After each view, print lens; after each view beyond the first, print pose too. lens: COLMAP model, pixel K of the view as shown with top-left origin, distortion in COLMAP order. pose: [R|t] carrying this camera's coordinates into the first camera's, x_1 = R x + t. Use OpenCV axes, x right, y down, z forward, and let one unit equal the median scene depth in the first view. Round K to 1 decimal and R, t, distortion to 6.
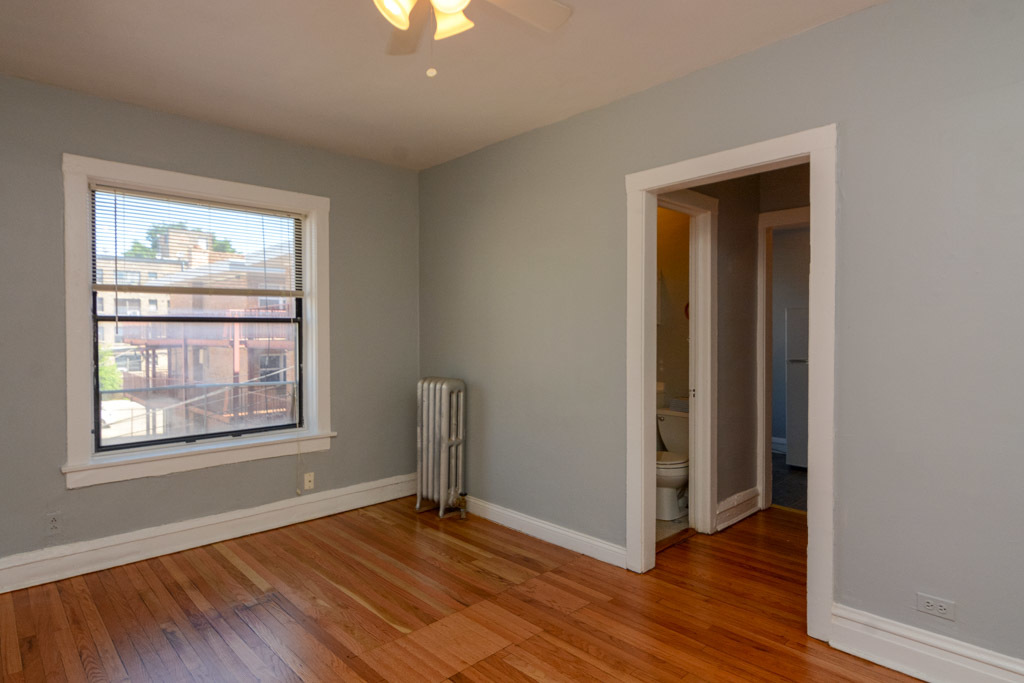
lens RADIAL K [[561.4, 0, 512.0], [0, 561.4, 341.5], [0, 0, 1]] dist [0.023360, -0.015117]
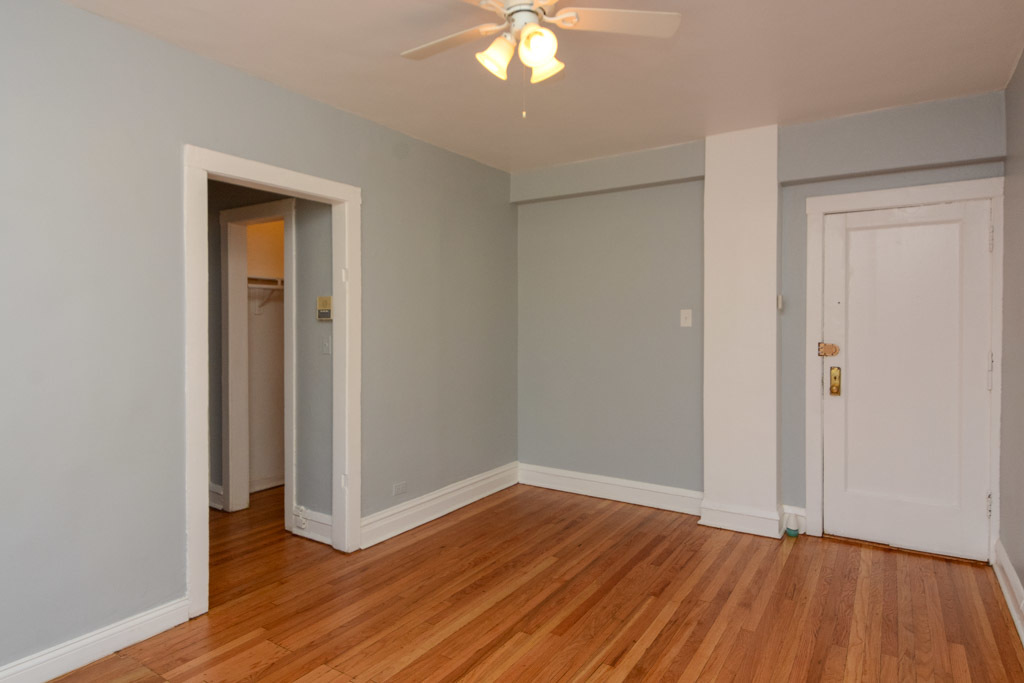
lens RADIAL K [[586.6, 0, 510.9], [0, 586.6, 325.1], [0, 0, 1]] dist [0.029794, -0.018658]
pose [[-0.220827, -0.002944, 0.975309, -0.668647], [0.011330, 0.999920, 0.005584, -0.025148], [-0.975247, 0.012283, -0.220776, 0.650469]]
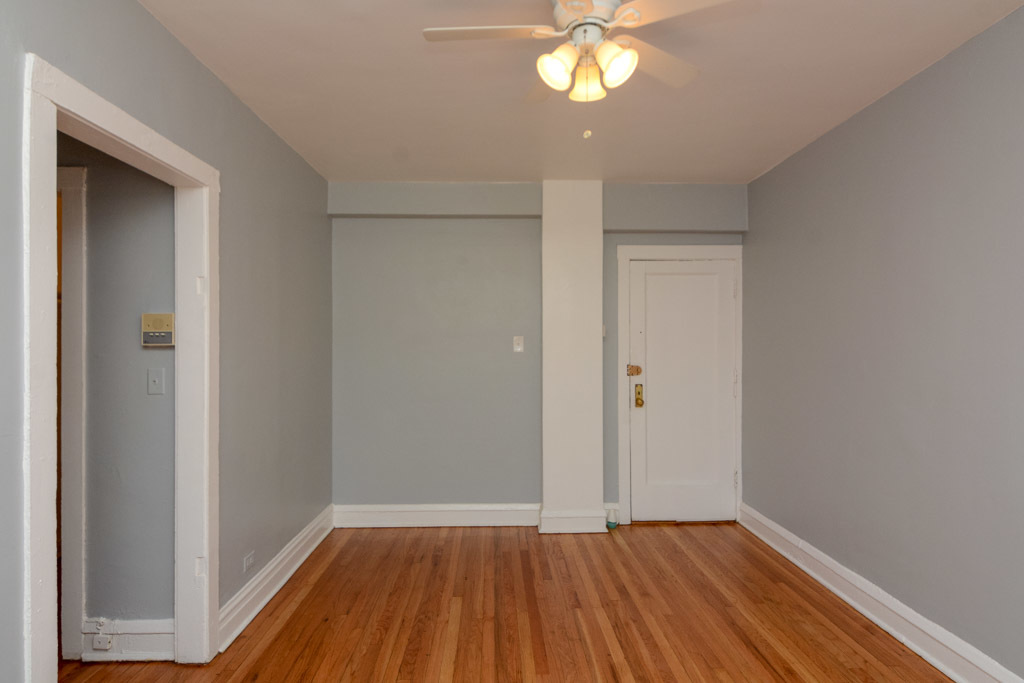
lens RADIAL K [[561.4, 0, 512.0], [0, 561.4, 341.5], [0, 0, 1]] dist [0.023360, -0.015117]
pose [[-0.737803, 0.007899, 0.674970, -0.394622], [0.009276, 0.999956, -0.001563, -0.032833], [-0.674953, 0.005108, -0.737843, 0.964066]]
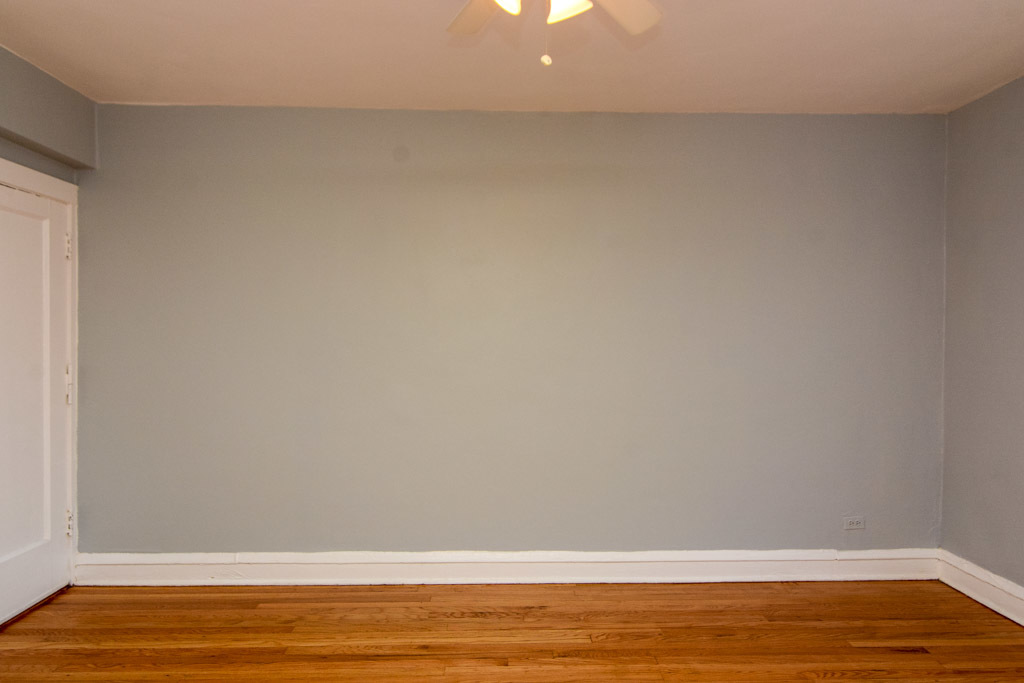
lens RADIAL K [[563.2, 0, 510.0], [0, 563.2, 346.1], [0, 0, 1]] dist [0.023246, -0.014623]
pose [[-0.679015, 0.001114, -0.734124, 0.273925], [-0.014246, 0.999791, 0.014694, -0.018522], [0.733986, 0.020436, -0.678857, 0.780917]]
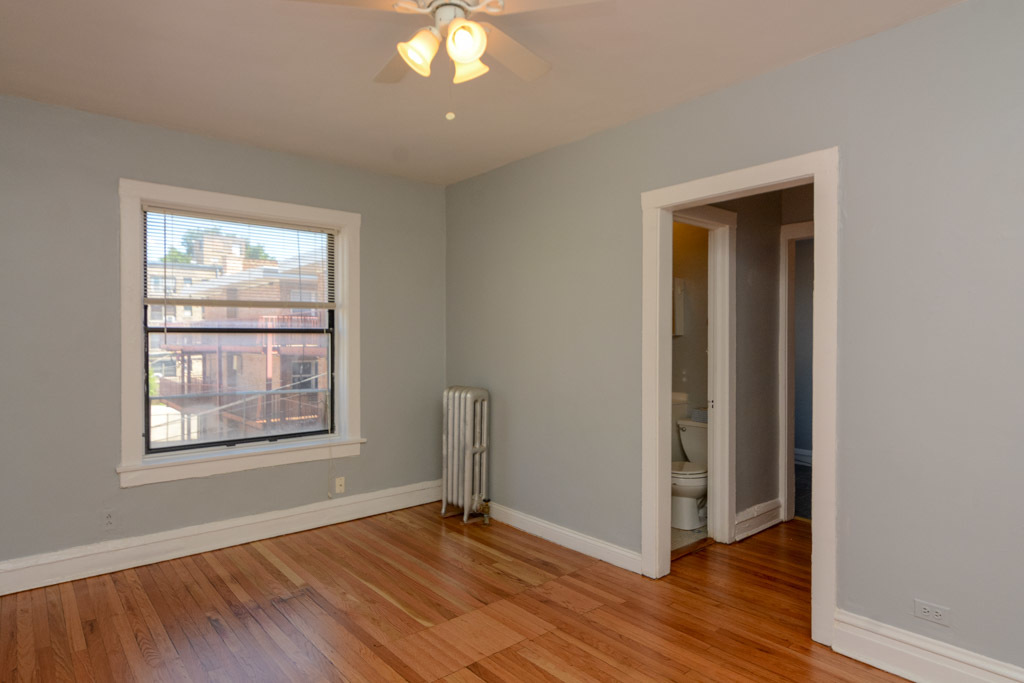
lens RADIAL K [[580.7, 0, 512.8], [0, 580.7, 344.8], [0, 0, 1]] dist [0.028751, -0.016523]
pose [[0.998338, 0.002730, -0.057570, 0.023854], [-0.003025, 0.999983, -0.005035, -0.008664], [0.057556, 0.005201, 0.998329, -0.068835]]
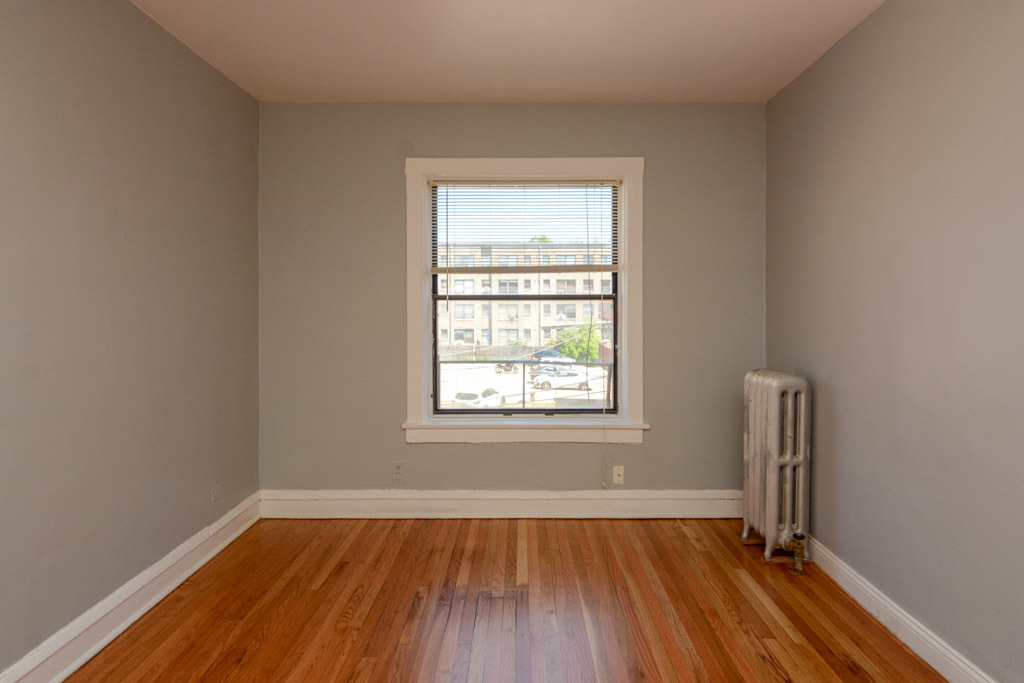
lens RADIAL K [[583.1, 0, 523.8], [0, 583.1, 315.3], [0, 0, 1]] dist [0.027877, -0.018867]
pose [[0.722964, 0.007773, -0.690842, 0.196430], [-0.011430, 0.999934, -0.000711, -0.005857], [0.690791, 0.008411, 0.723006, 0.243062]]
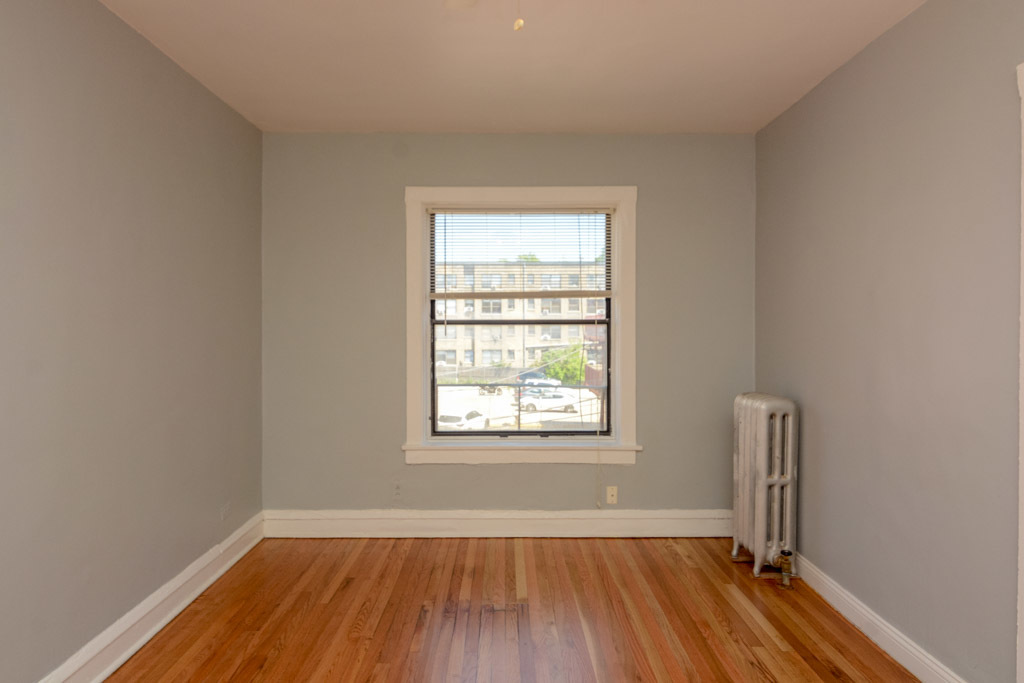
lens RADIAL K [[601.8, 0, 509.9], [0, 601.8, 336.1], [0, 0, 1]] dist [0.033515, -0.024167]
pose [[0.726645, 0.009149, -0.686952, 0.222604], [-0.011955, 0.999928, 0.000672, -0.014060], [0.686909, 0.007724, 0.726702, 0.179928]]
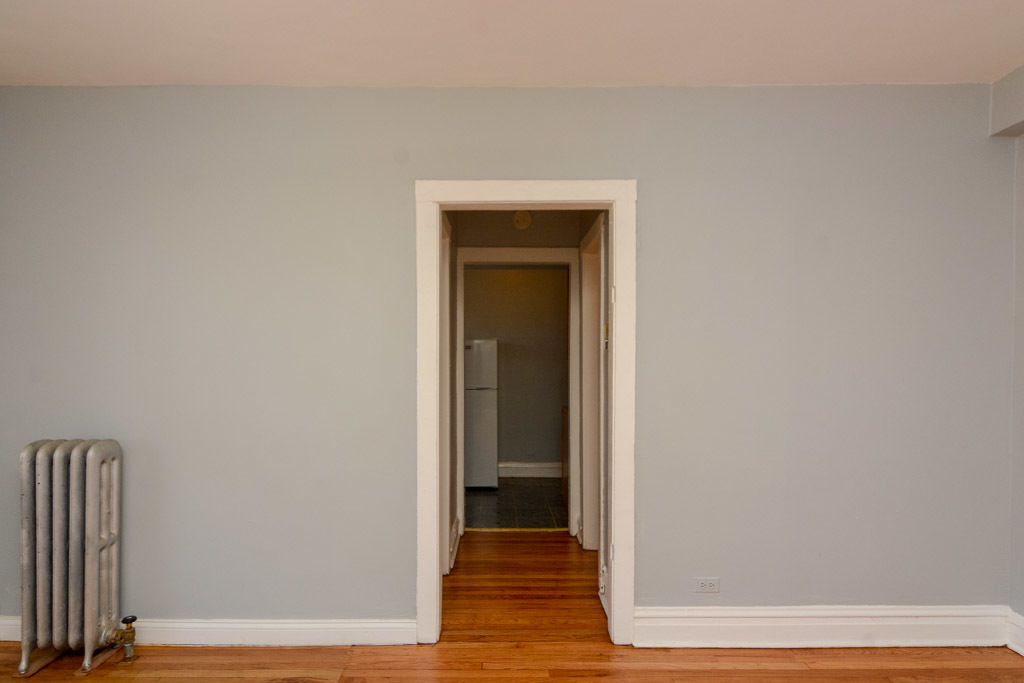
lens RADIAL K [[579.1, 0, 522.9], [0, 579.1, 362.0], [0, 0, 1]] dist [0.023437, -0.016059]
pose [[0.694404, -0.012561, 0.719476, -0.280817], [0.010186, 0.999919, 0.007626, -0.023919], [-0.719513, 0.002033, 0.694476, 0.246999]]
